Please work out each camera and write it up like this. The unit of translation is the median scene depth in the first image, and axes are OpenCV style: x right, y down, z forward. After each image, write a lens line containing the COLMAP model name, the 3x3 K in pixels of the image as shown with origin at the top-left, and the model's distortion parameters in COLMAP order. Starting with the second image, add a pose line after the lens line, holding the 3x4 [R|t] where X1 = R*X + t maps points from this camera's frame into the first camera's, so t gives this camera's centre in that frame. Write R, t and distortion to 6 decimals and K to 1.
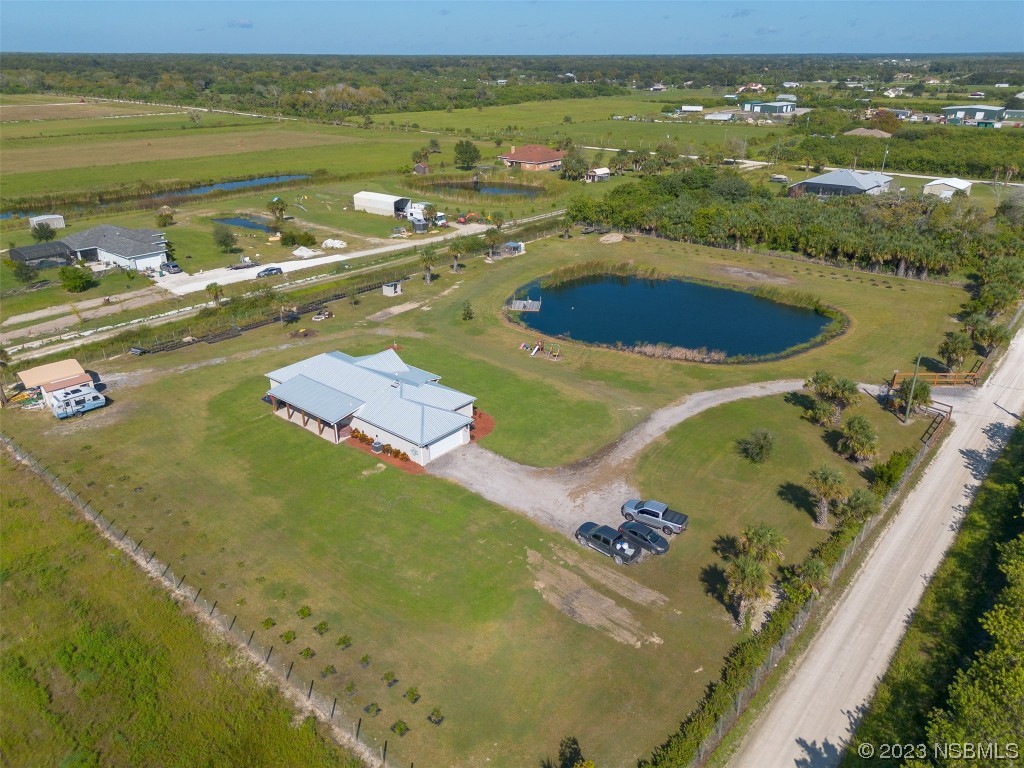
lens RADIAL K [[729.4, 0, 522.6], [0, 729.4, 384.0], [0, 0, 1]] dist [0.078083, -0.081073]
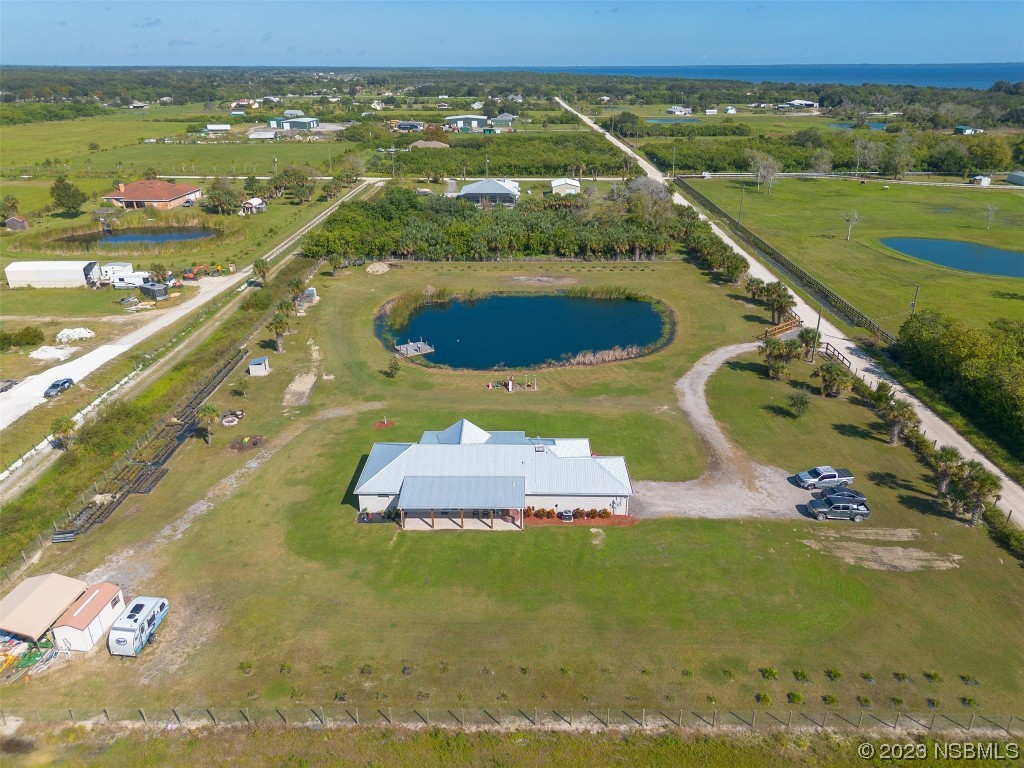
lens RADIAL K [[723.7, 0, 512.0], [0, 723.7, 384.0], [0, 0, 1]] dist [0.081438, -0.092829]
pose [[0.775395, -0.255316, 0.577561, -0.528952], [0.261524, 0.962333, 0.074303, -0.116651], [-0.574776, 0.093432, 0.812959, 0.185287]]
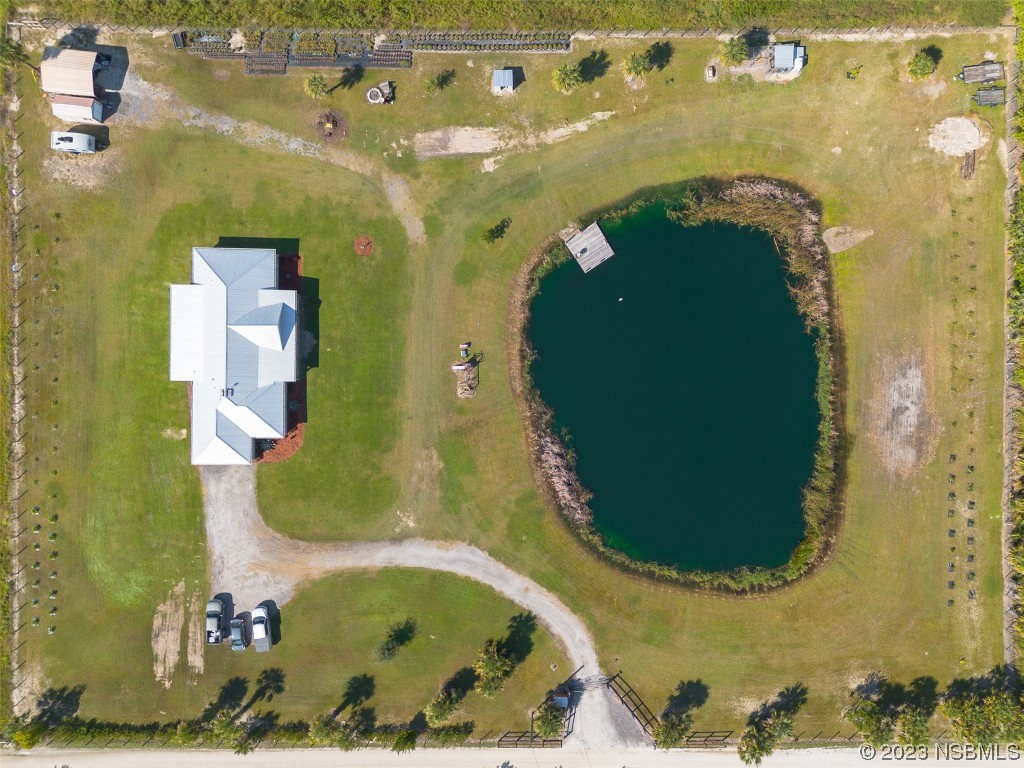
lens RADIAL K [[715.3, 0, 512.0], [0, 715.3, 384.0], [0, 0, 1]] dist [0.061542, -0.054273]
pose [[0.637555, 0.770276, 0.014088, 0.062003], [-0.328584, 0.255336, 0.909305, -0.857290], [0.696819, -0.584361, 0.415891, 0.628025]]
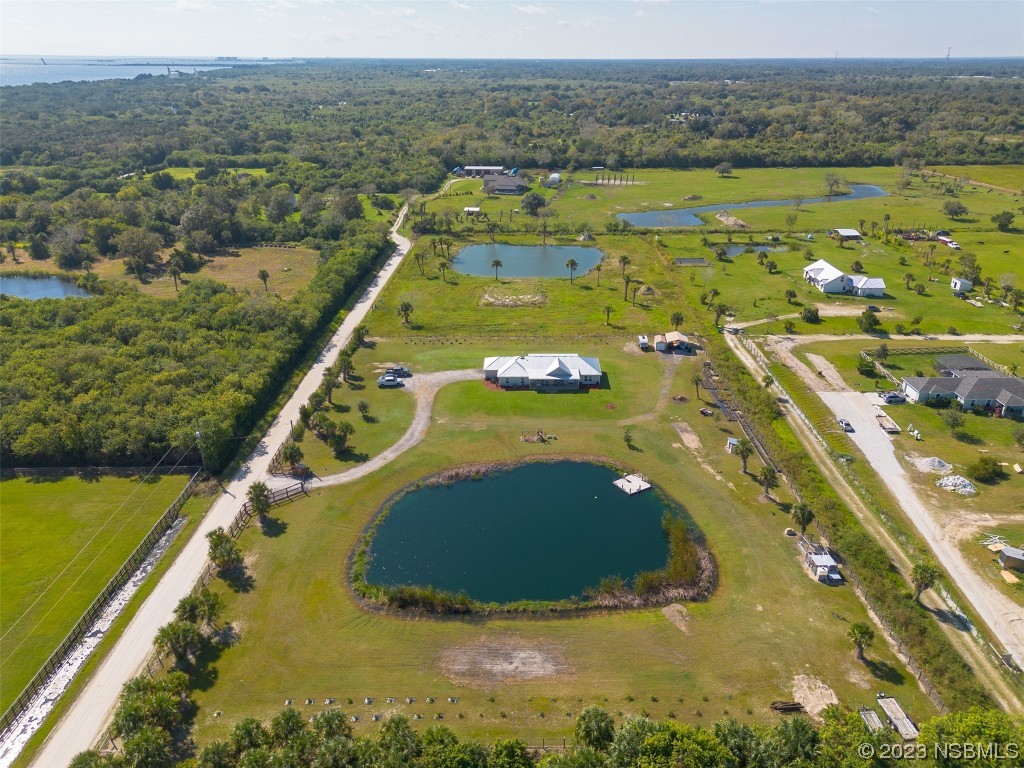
lens RADIAL K [[729.4, 0, 522.6], [0, 729.4, 384.0], [0, 0, 1]] dist [0.078083, -0.081073]
pose [[-0.765460, 0.260234, -0.588515, 0.815948], [-0.263403, 0.707727, 0.655547, -0.991590], [0.587103, 0.656811, -0.473190, 1.521030]]
